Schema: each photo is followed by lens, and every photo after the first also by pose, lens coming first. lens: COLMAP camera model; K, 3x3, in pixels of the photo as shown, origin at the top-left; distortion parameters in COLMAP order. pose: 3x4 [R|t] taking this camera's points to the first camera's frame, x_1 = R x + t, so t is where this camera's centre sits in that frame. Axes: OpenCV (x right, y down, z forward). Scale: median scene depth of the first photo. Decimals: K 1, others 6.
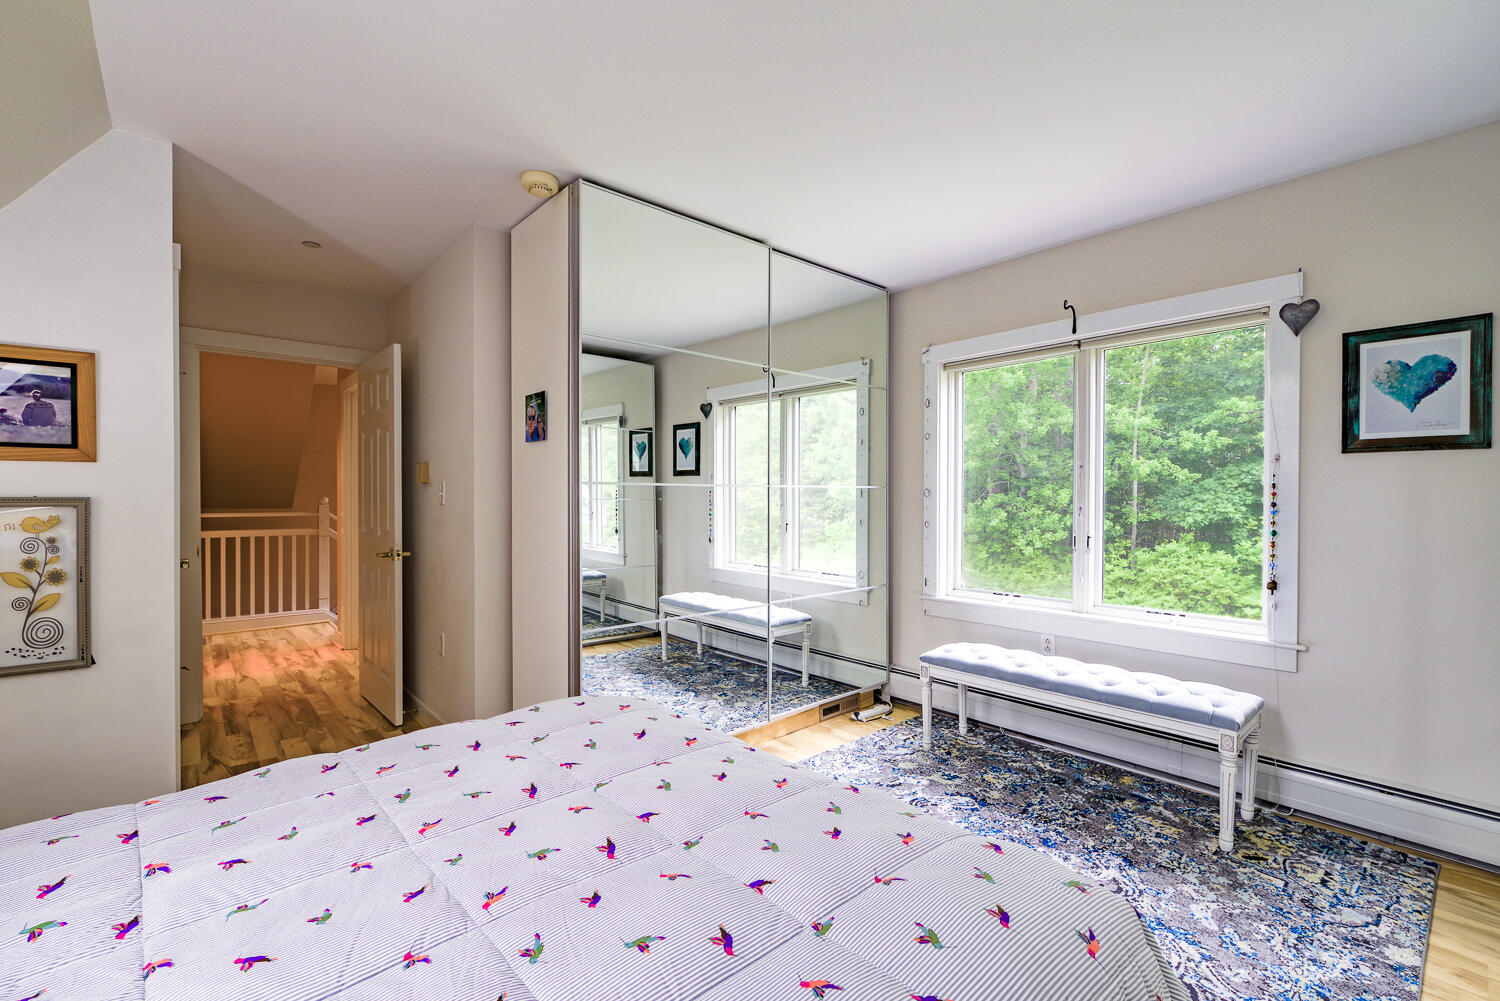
lens RADIAL K [[647.1, 0, 747.8], [0, 647.1, 506.3], [0, 0, 1]] dist [0.000308, -0.000308]
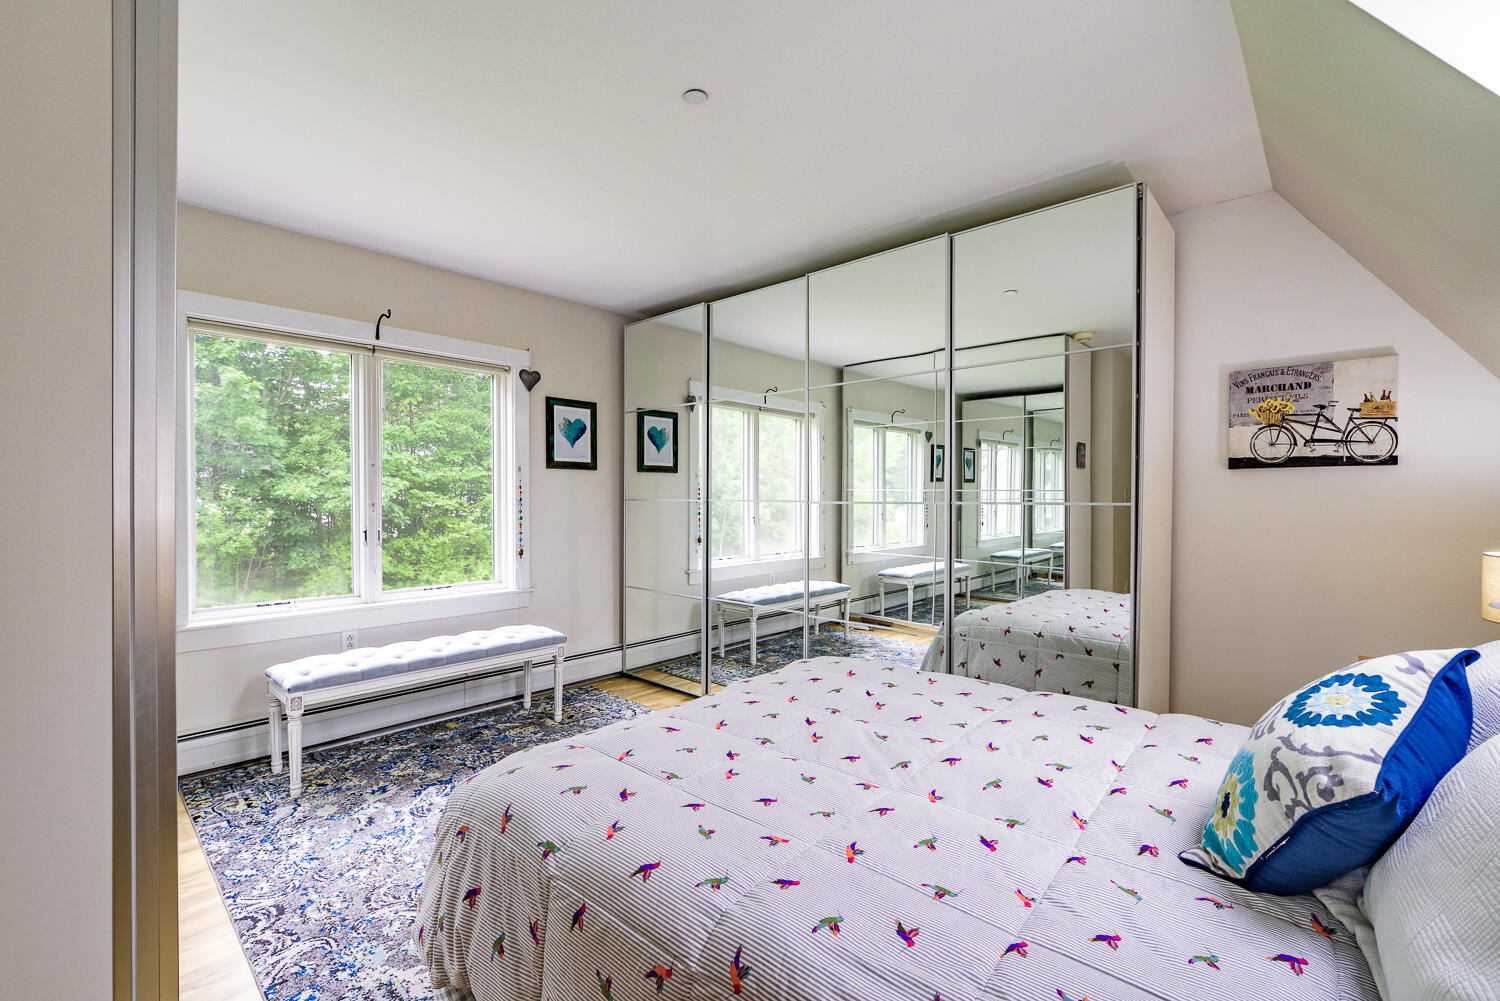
lens RADIAL K [[647.1, 0, 747.4], [0, 647.1, 497.3], [0, 0, 1]] dist [0.000308, -0.000308]
pose [[-0.107100, 0.000816, 0.994248, -0.733797], [0.011851, 0.999930, 0.000456, -0.001412], [-0.994178, 0.011832, -0.107103, 0.610379]]
